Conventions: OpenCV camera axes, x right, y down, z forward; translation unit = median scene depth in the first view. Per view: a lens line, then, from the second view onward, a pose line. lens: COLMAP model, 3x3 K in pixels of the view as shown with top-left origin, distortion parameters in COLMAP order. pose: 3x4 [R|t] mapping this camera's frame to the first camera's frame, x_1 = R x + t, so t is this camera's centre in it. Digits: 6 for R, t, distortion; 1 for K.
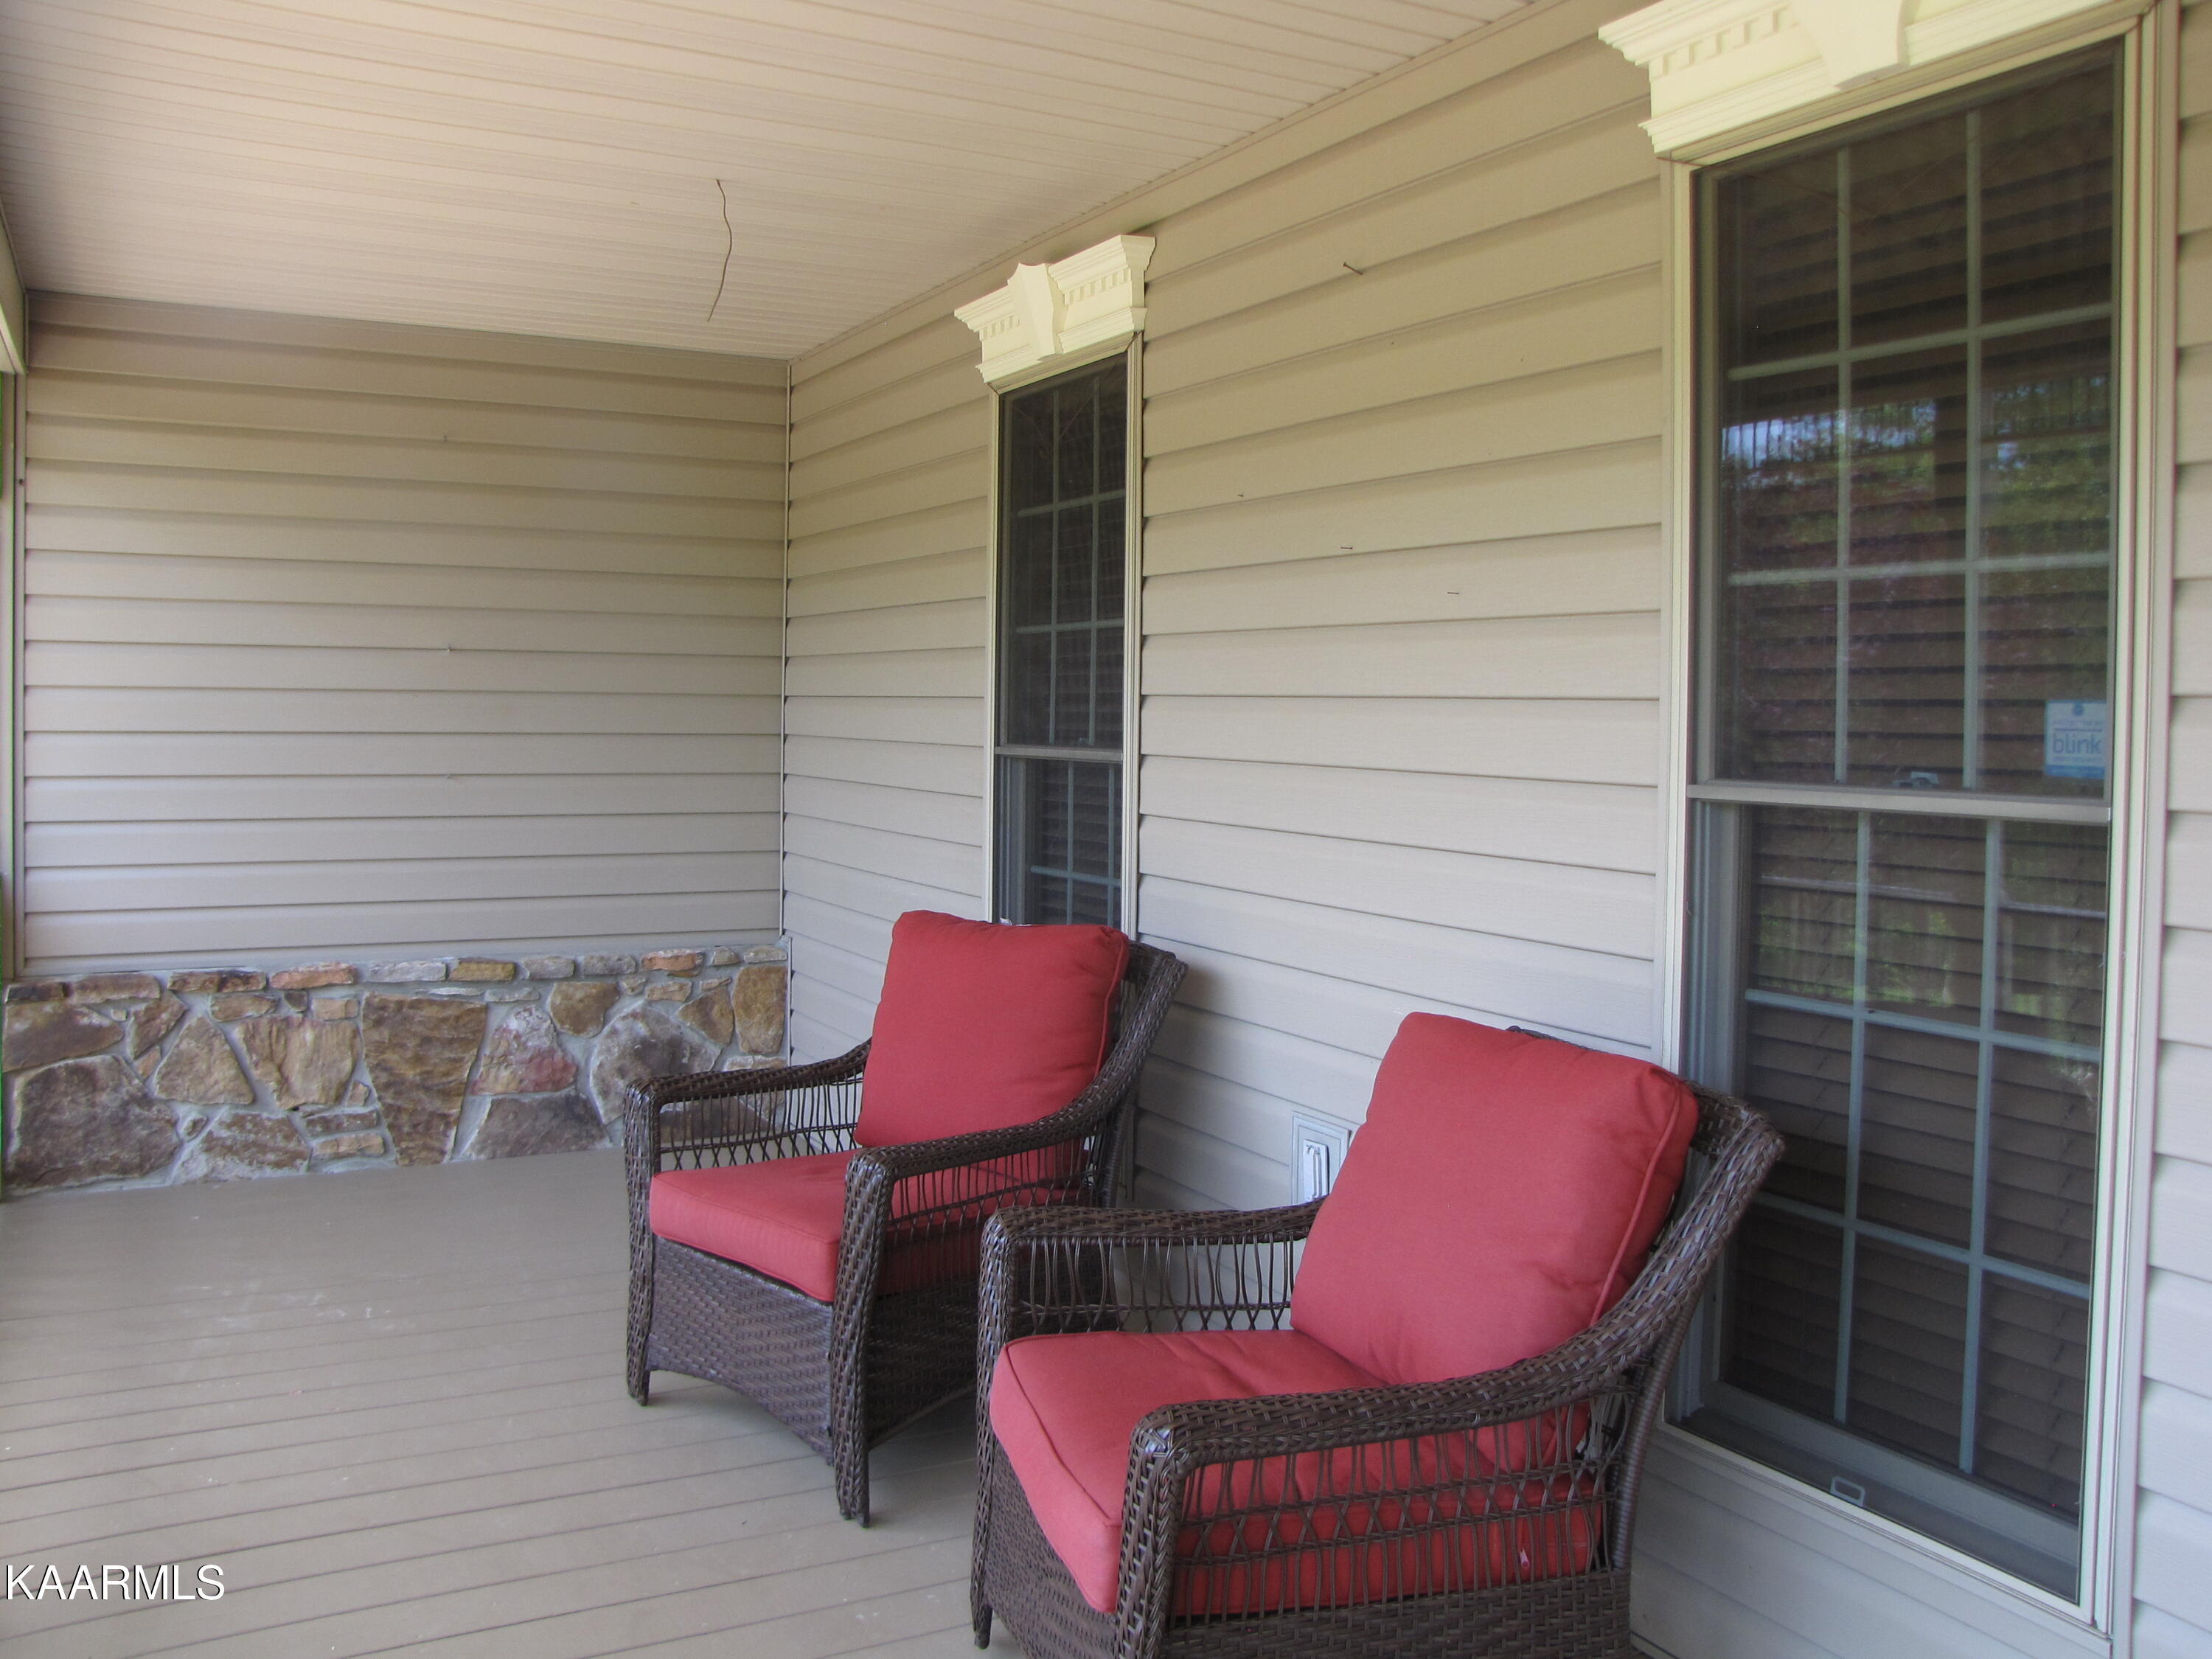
lens RADIAL K [[1940.2, 0, 1106.0], [0, 1940.2, 829.5], [0, 0, 1]] dist [-0.126473, 0.132469]
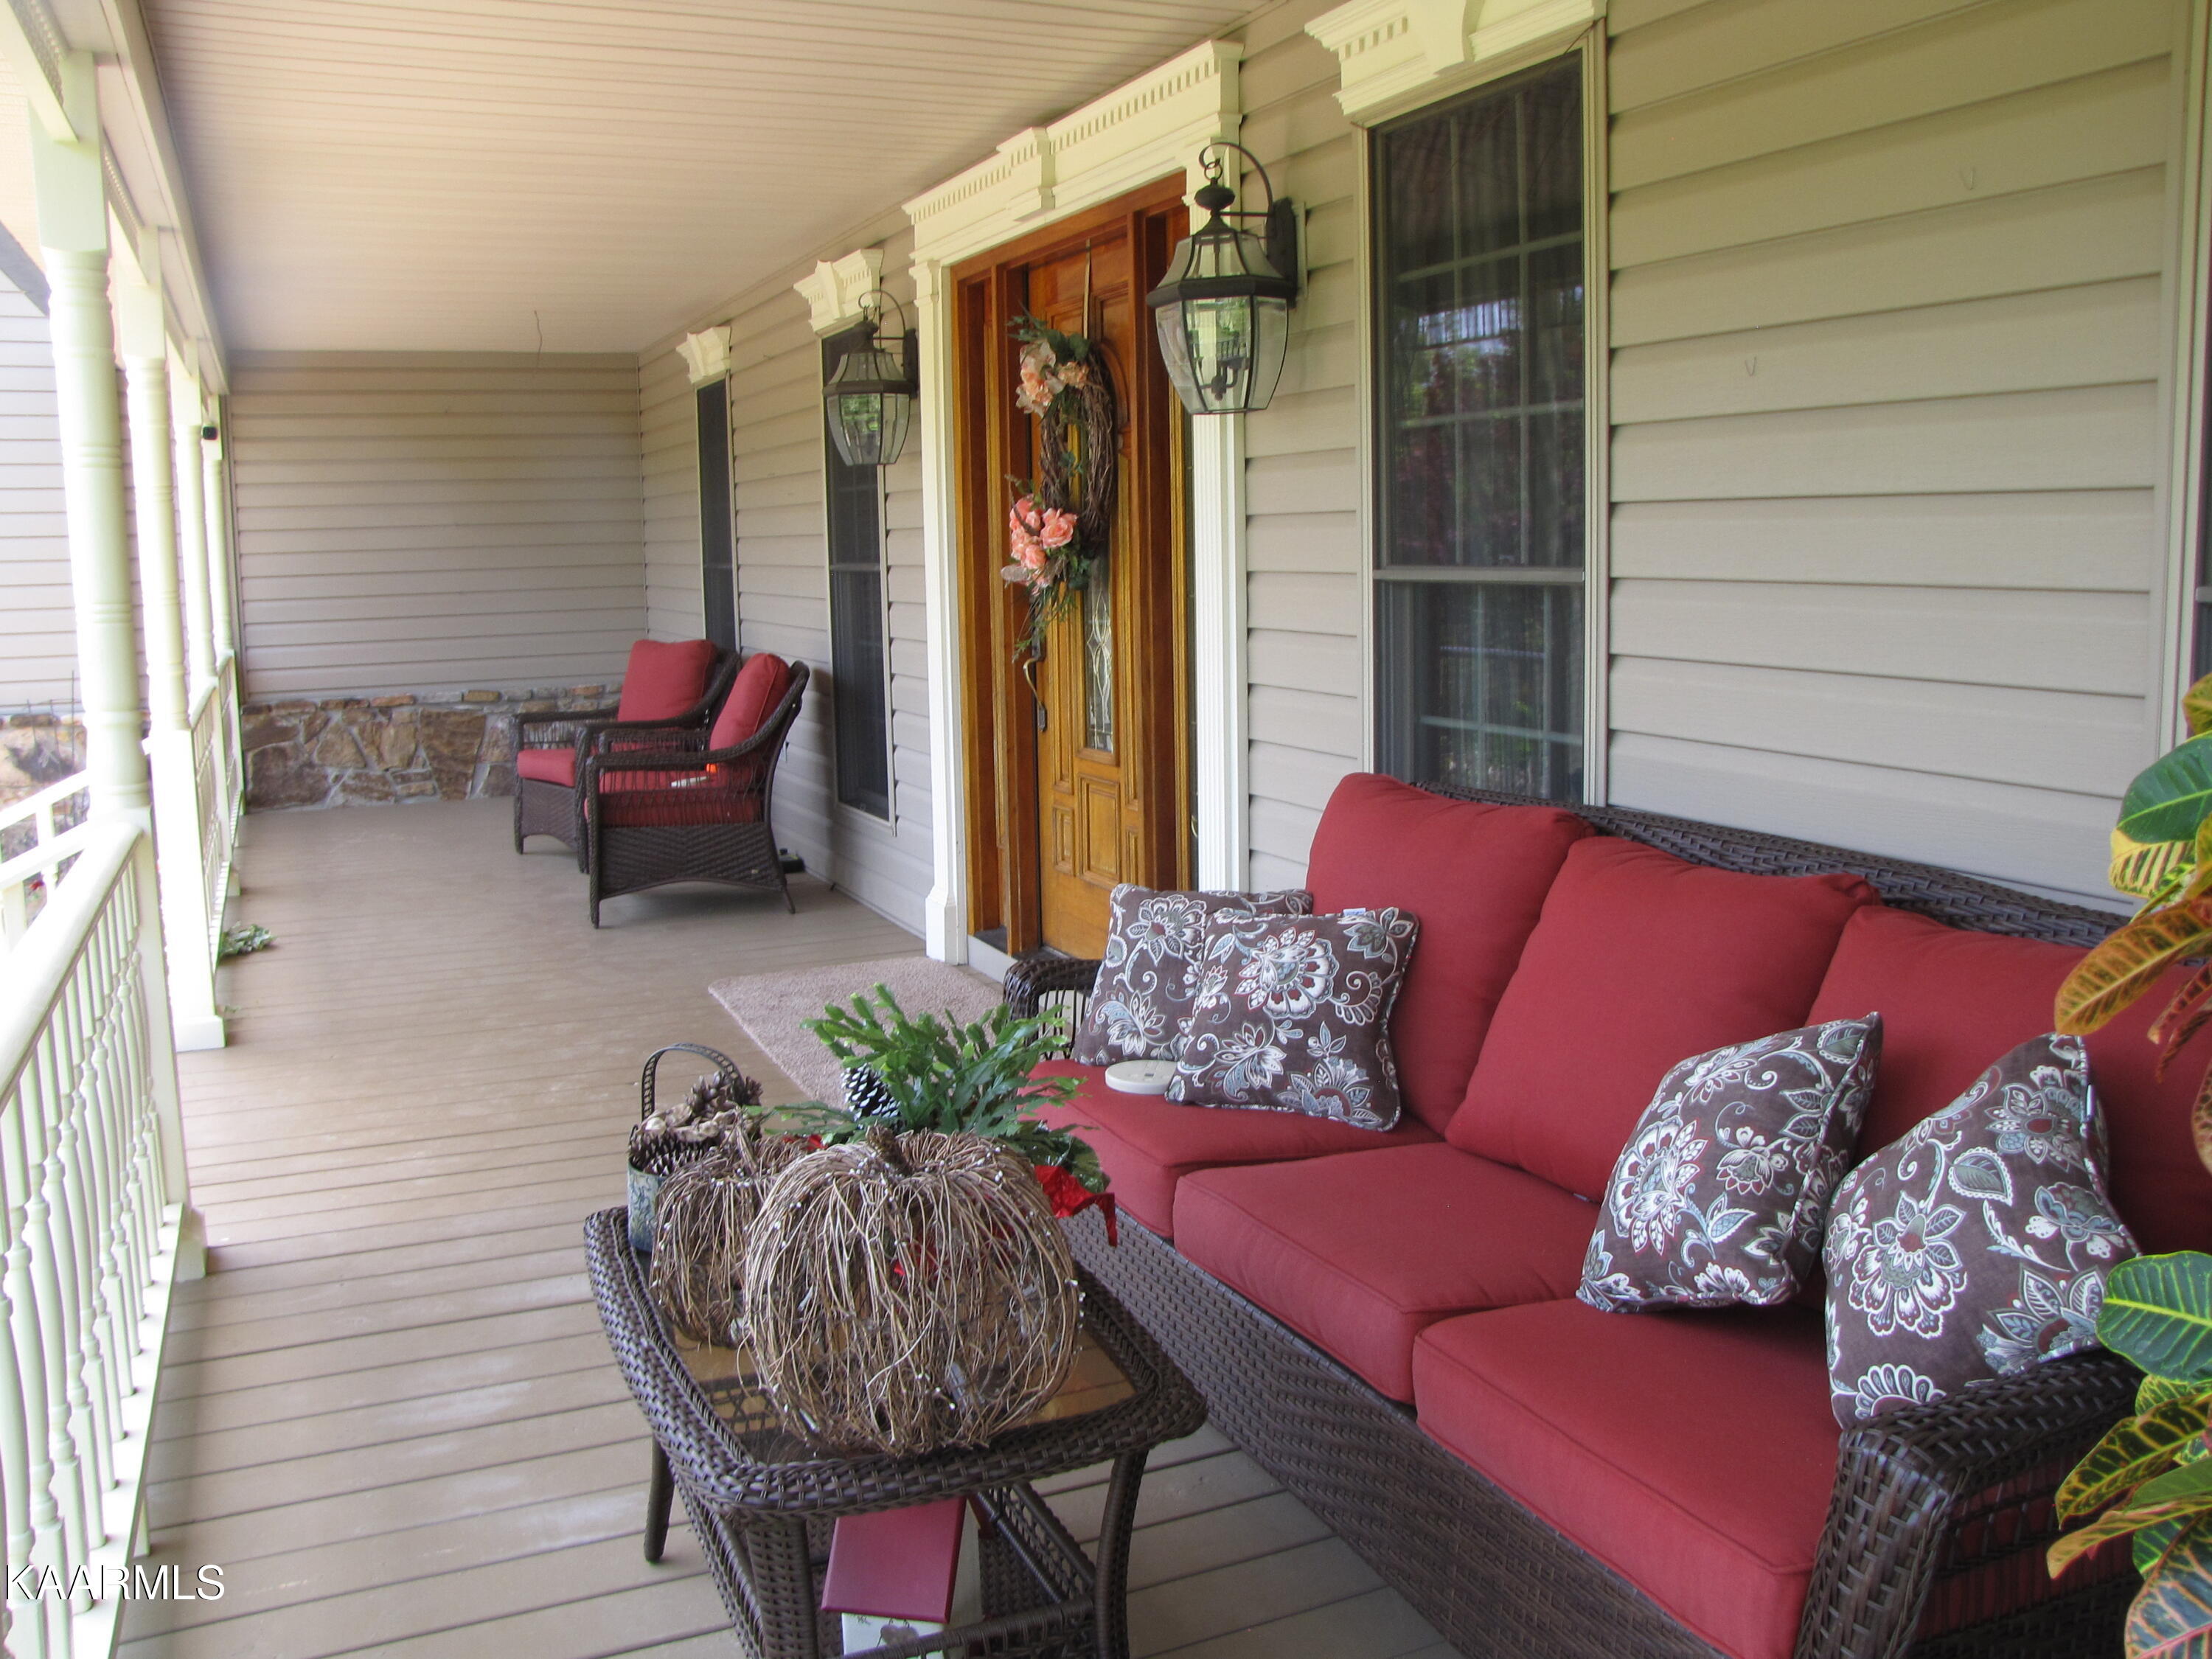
lens RADIAL K [[1888.6, 0, 1138.8], [0, 1888.6, 763.9], [0, 0, 1]] dist [-0.166431, 0.136748]
pose [[0.997833, -0.030780, -0.058146, 0.432274], [0.034447, 0.997410, 0.063137, 0.048848], [0.056052, -0.065003, 0.996310, -0.797858]]
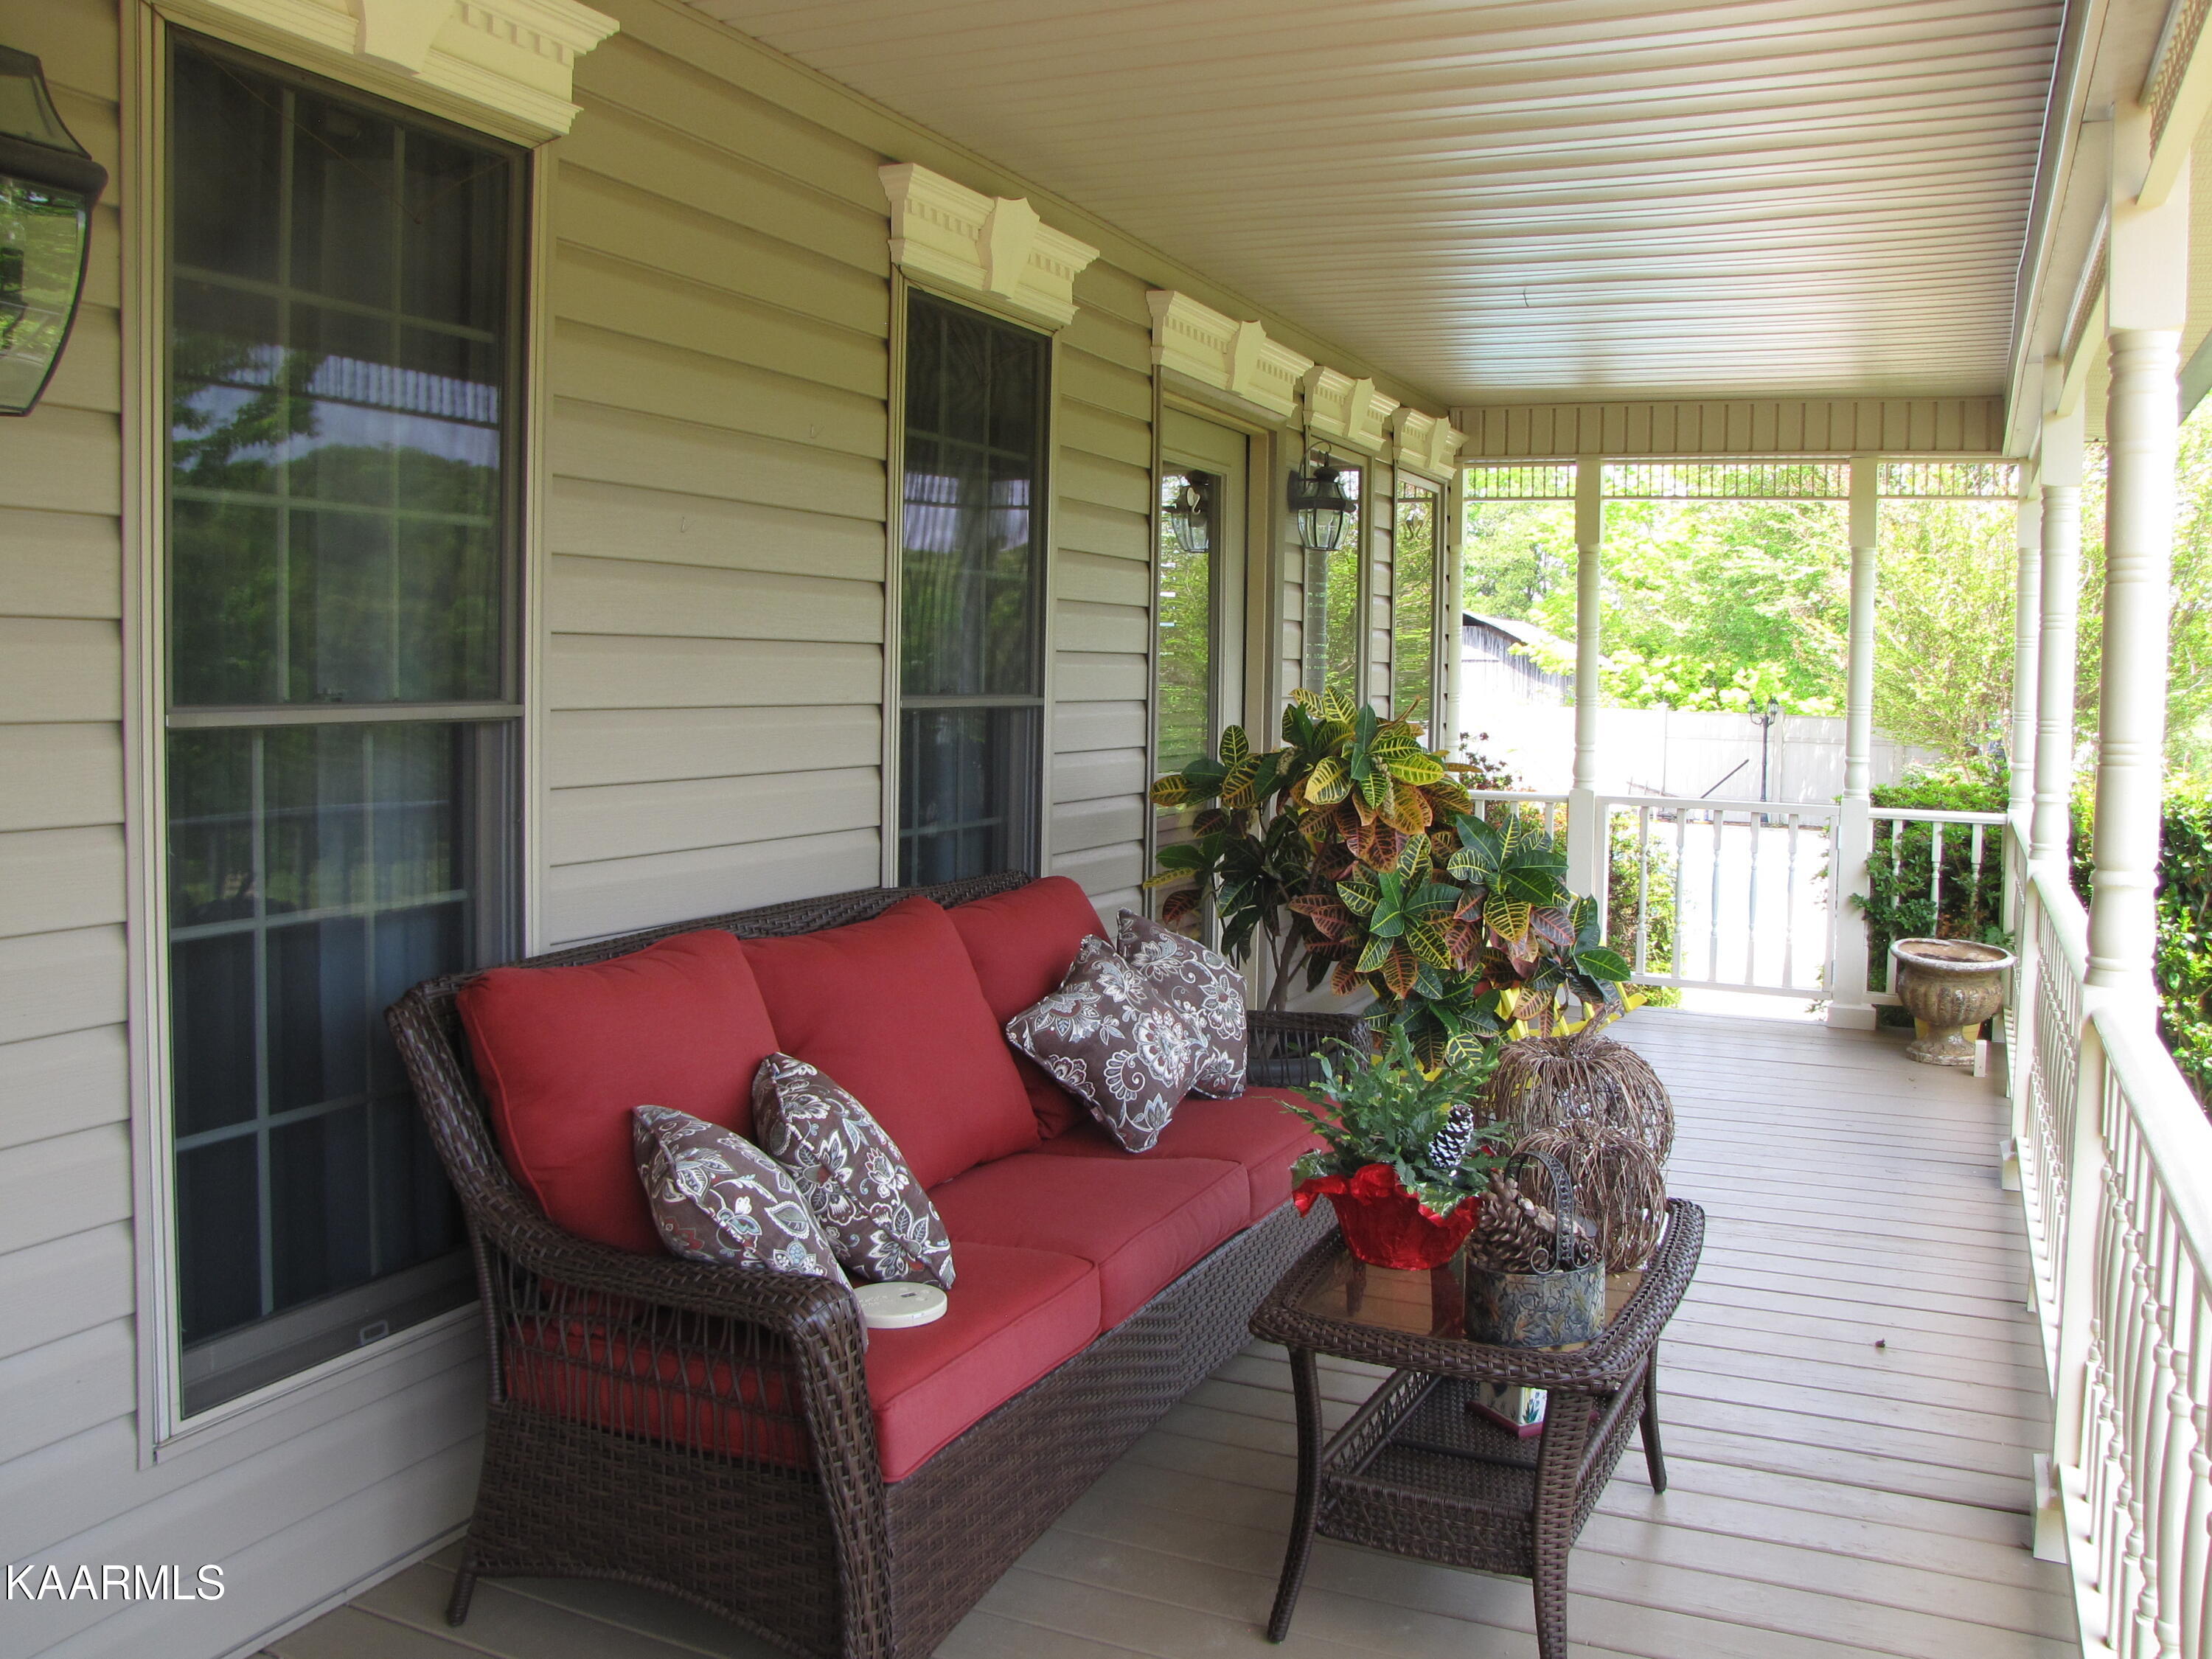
lens RADIAL K [[1832.5, 0, 1105.7], [0, 1832.5, 772.8], [0, 0, 1]] dist [-0.130350, 0.004509]
pose [[-0.597354, -0.072401, 0.798703, -1.246239], [0.014184, 0.994807, 0.100785, -0.148212], [-0.801852, 0.071533, -0.593225, 2.324928]]
